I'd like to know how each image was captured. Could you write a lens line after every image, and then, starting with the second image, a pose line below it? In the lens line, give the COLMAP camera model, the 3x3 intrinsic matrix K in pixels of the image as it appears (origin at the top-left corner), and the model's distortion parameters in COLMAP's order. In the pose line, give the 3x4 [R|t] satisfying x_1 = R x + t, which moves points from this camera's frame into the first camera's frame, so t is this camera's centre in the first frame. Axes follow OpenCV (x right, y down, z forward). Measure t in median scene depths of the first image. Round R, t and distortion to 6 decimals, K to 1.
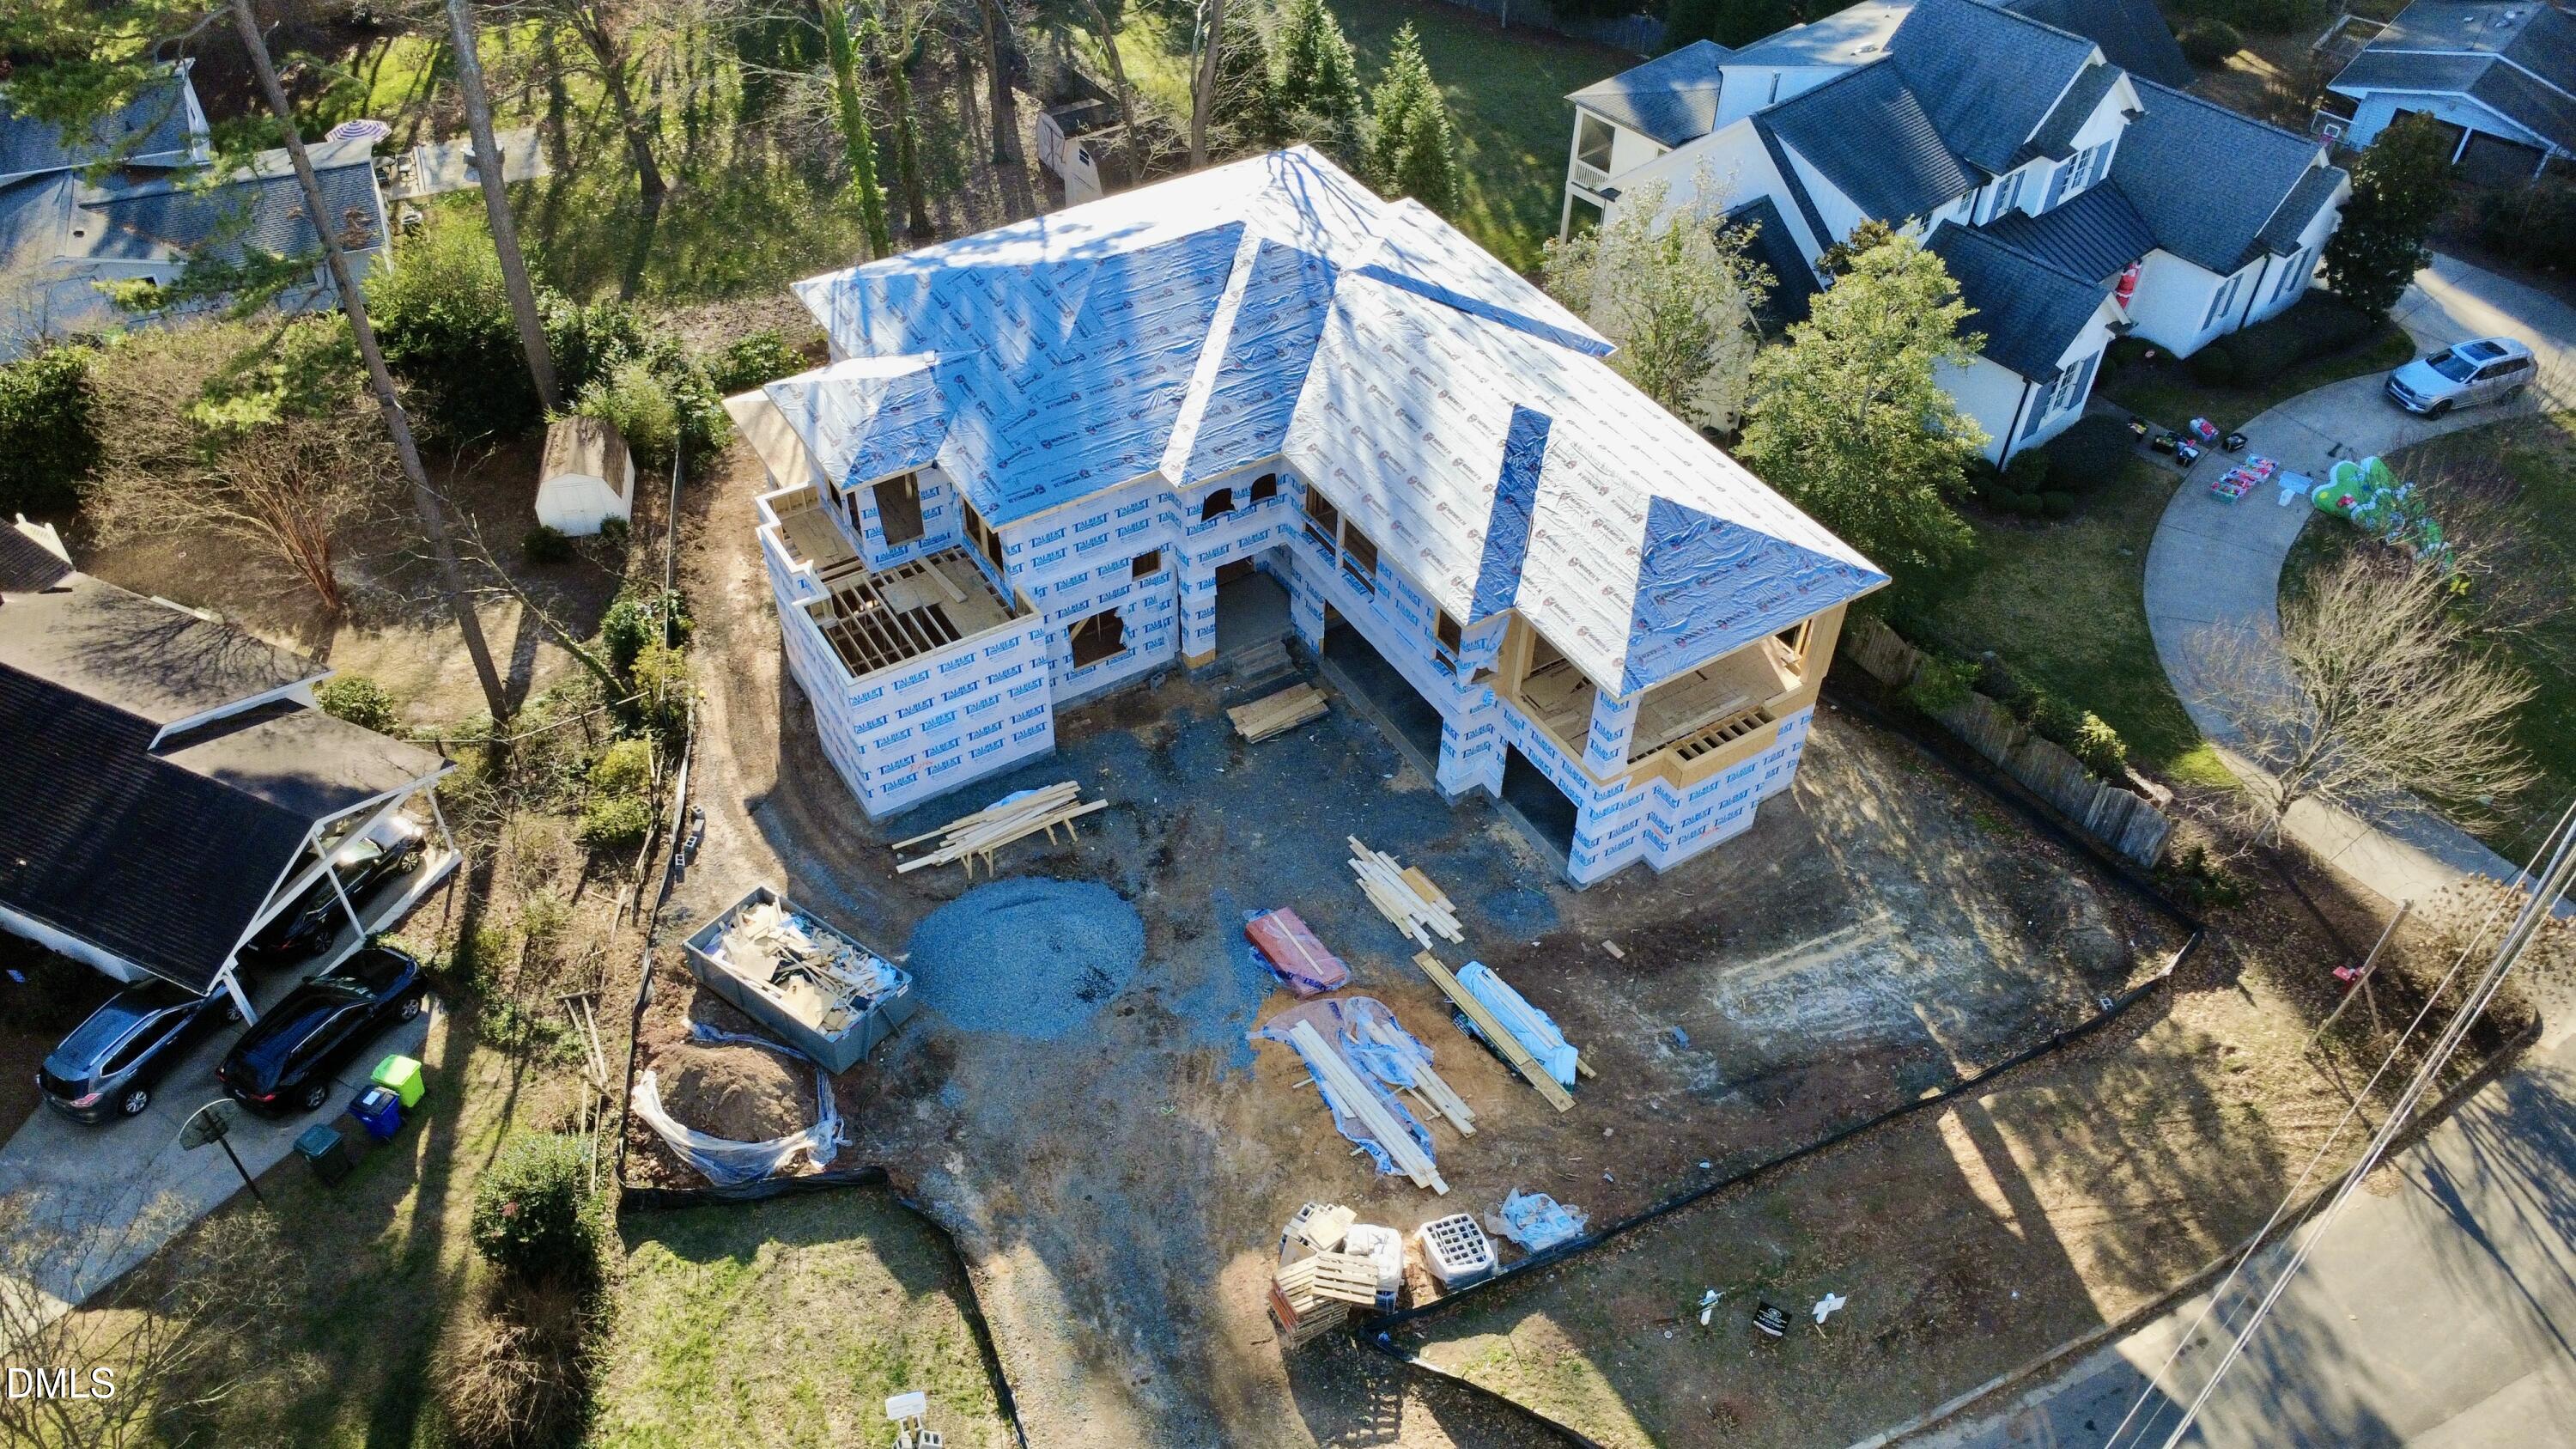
lens RADIAL K [[1869.5, 0, 1288.0], [0, 1869.5, 724.5], [0, 0, 1]] dist [-0.006882, 0.002134]
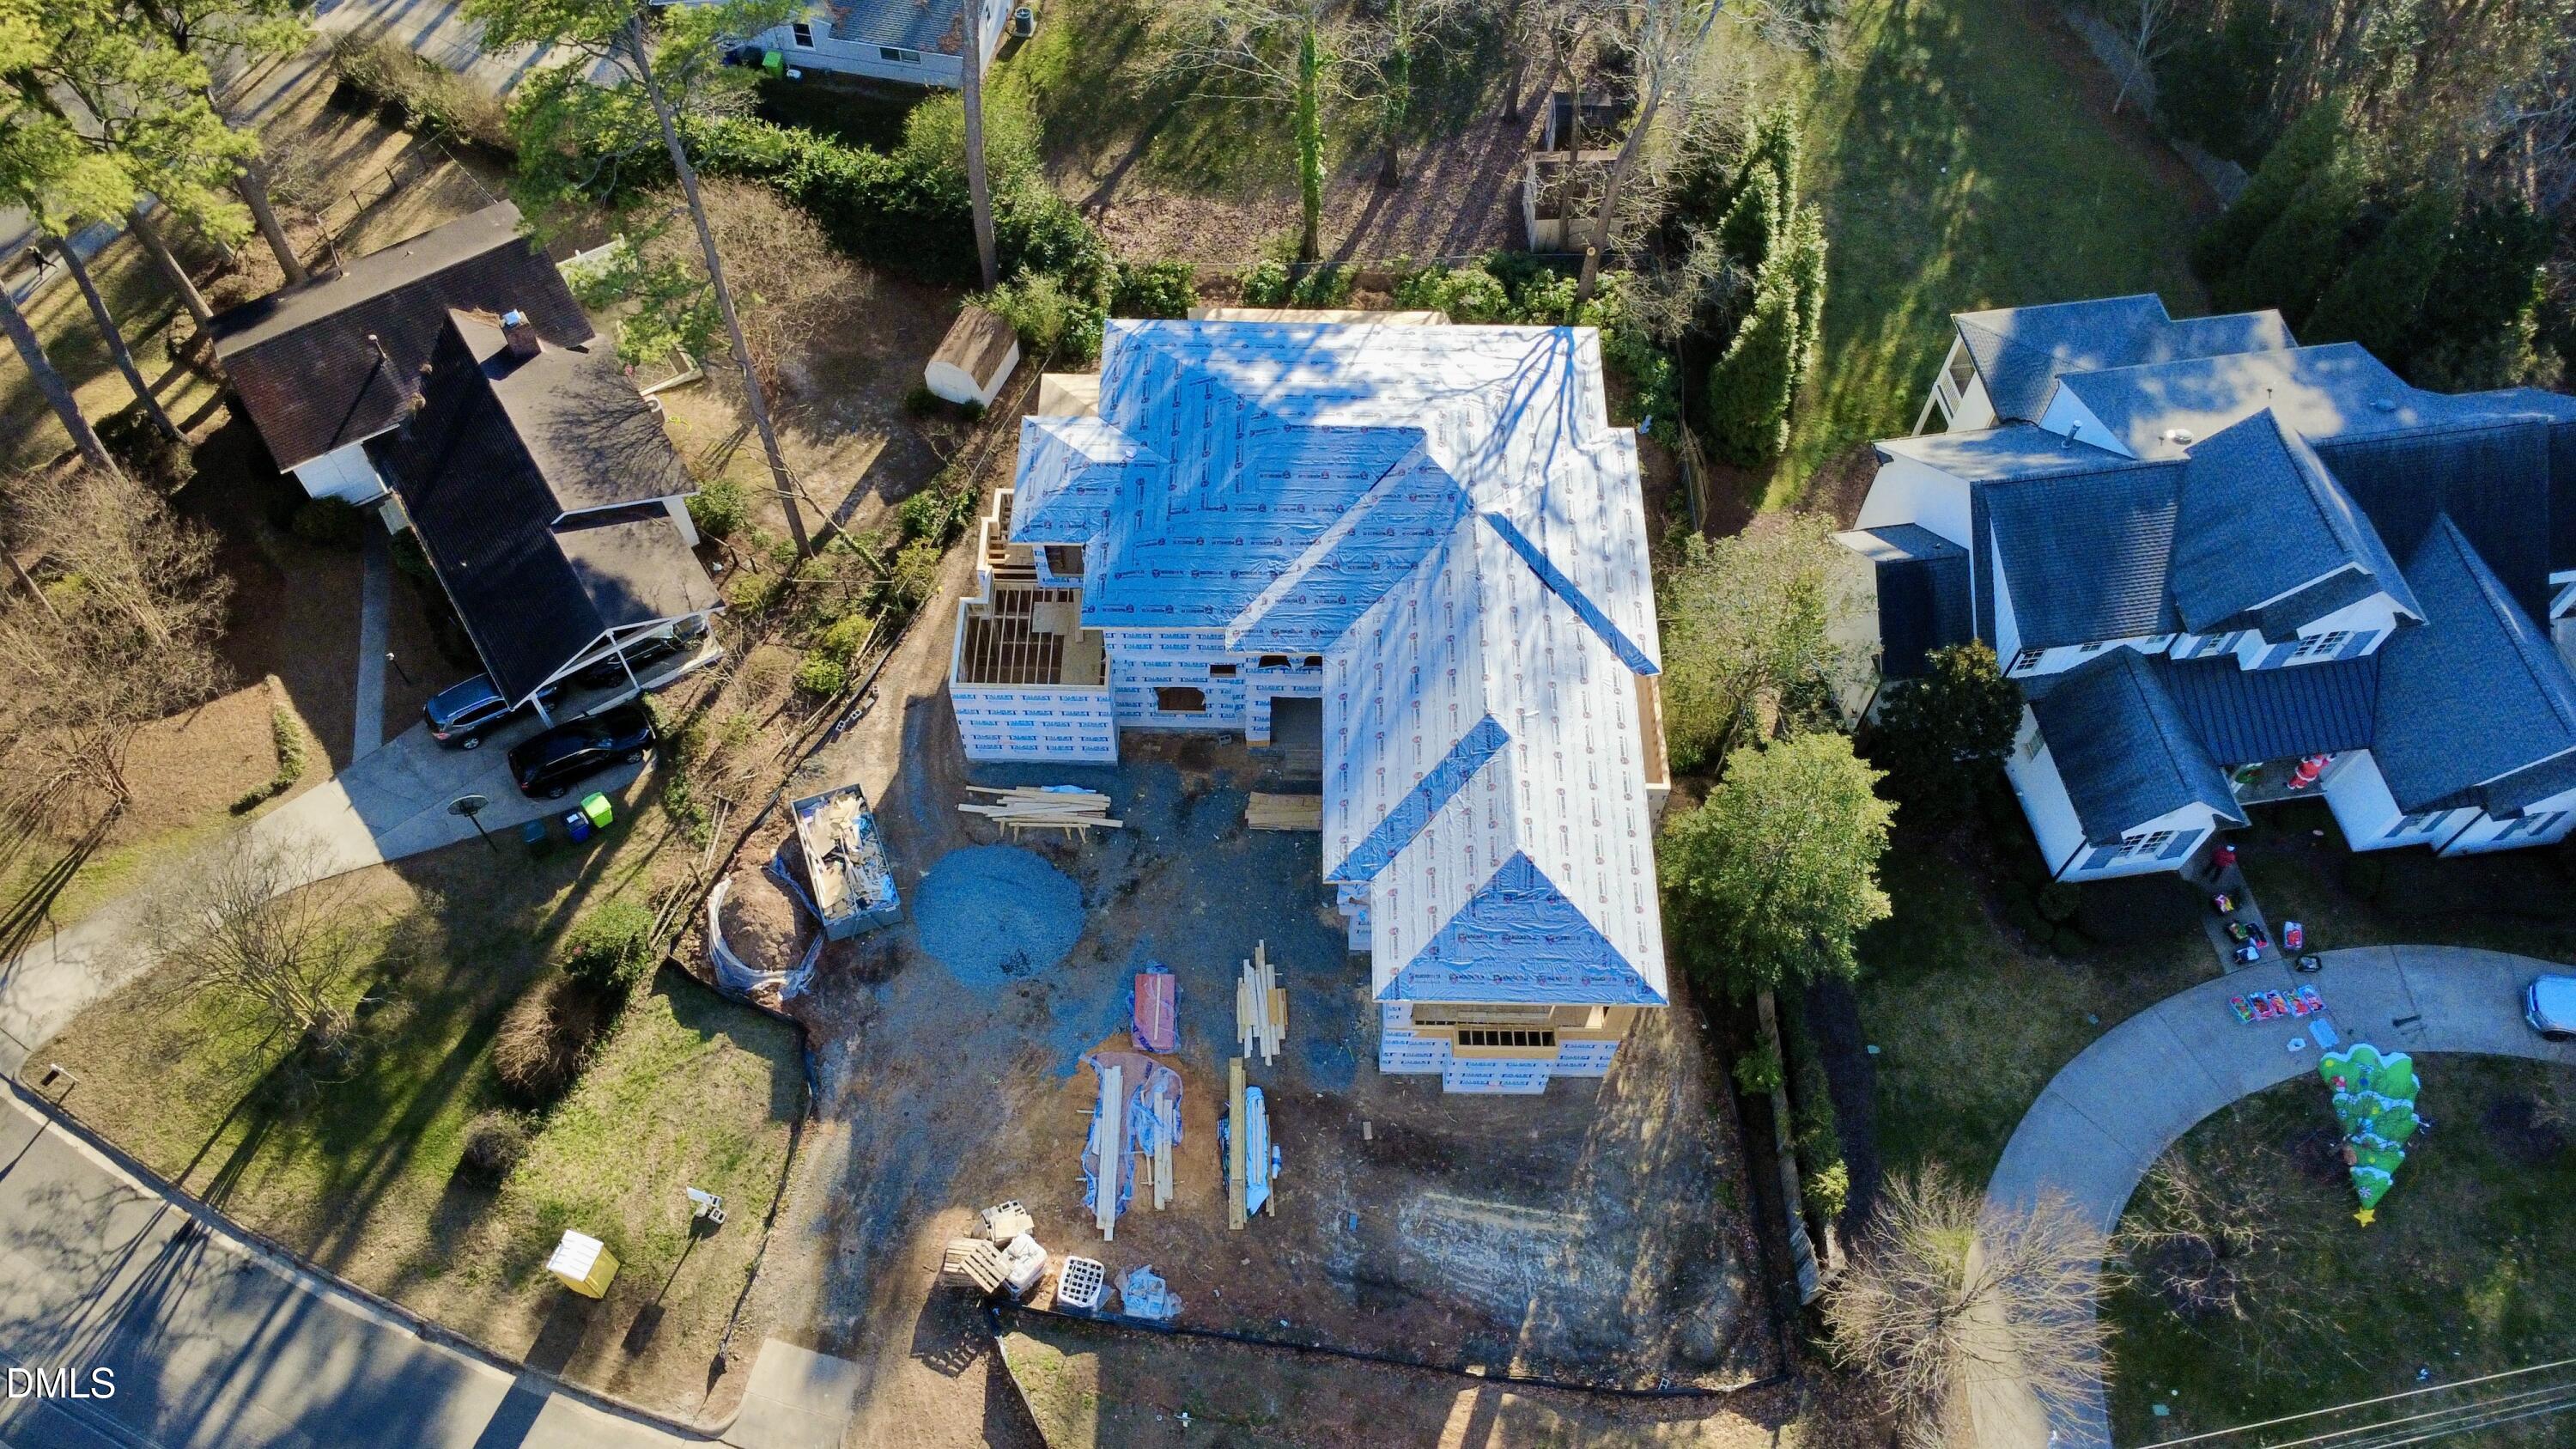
lens RADIAL K [[1869.5, 0, 1288.0], [0, 1869.5, 724.5], [0, 0, 1]] dist [-0.006882, 0.002134]
pose [[0.842671, 0.455790, -0.286637, 0.381647], [-0.370585, 0.877170, 0.305351, -0.512769], [0.390605, -0.151087, 0.908075, -0.148941]]
